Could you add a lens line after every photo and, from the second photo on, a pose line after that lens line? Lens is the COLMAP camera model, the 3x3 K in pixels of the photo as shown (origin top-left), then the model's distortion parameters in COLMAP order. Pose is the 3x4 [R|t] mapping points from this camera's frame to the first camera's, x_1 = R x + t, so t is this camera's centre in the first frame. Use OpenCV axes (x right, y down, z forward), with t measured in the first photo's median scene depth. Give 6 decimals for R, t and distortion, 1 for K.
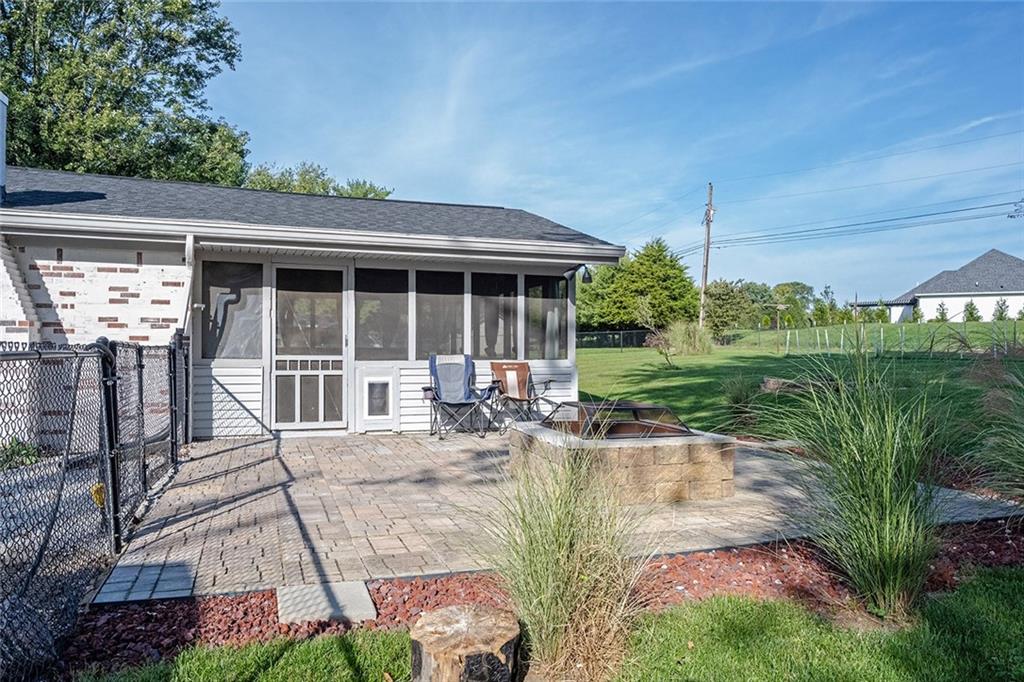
lens RADIAL K [[728.2, 0, 514.3], [0, 728.2, 347.3], [0, 0, 1]] dist [-0.004400, 0.000983]
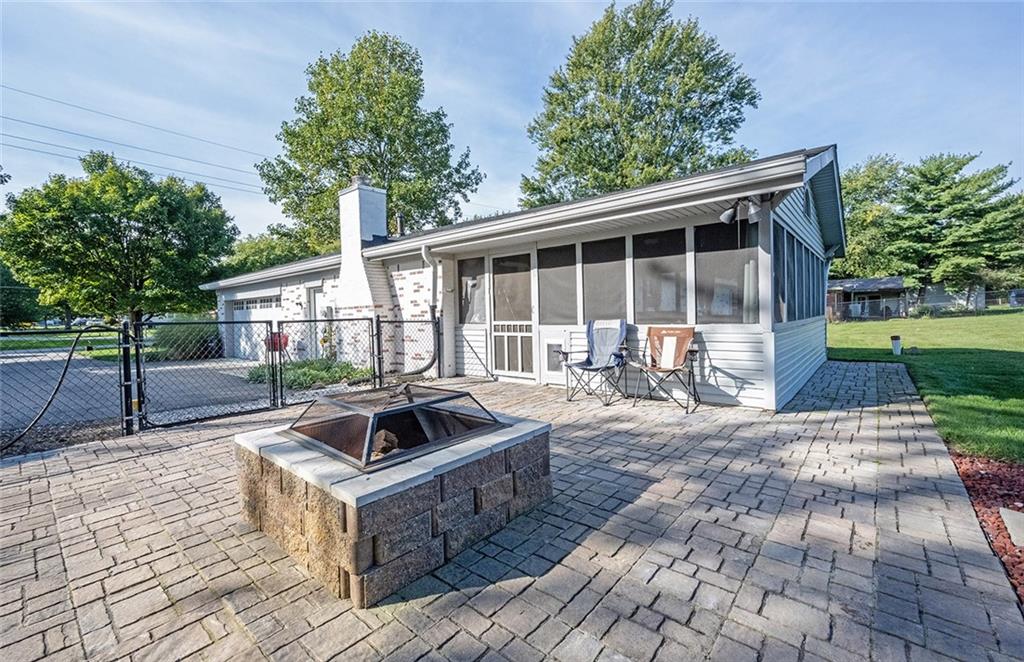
lens RADIAL K [[429.6, 0, 488.4], [0, 429.6, 324.4], [0, 0, 1]] dist [0.001168, -0.000895]
pose [[0.475028, 0.005476, -0.879953, 0.378929], [0.027348, 0.999406, 0.020982, -0.000720], [0.879545, -0.034032, 0.474596, 0.581314]]
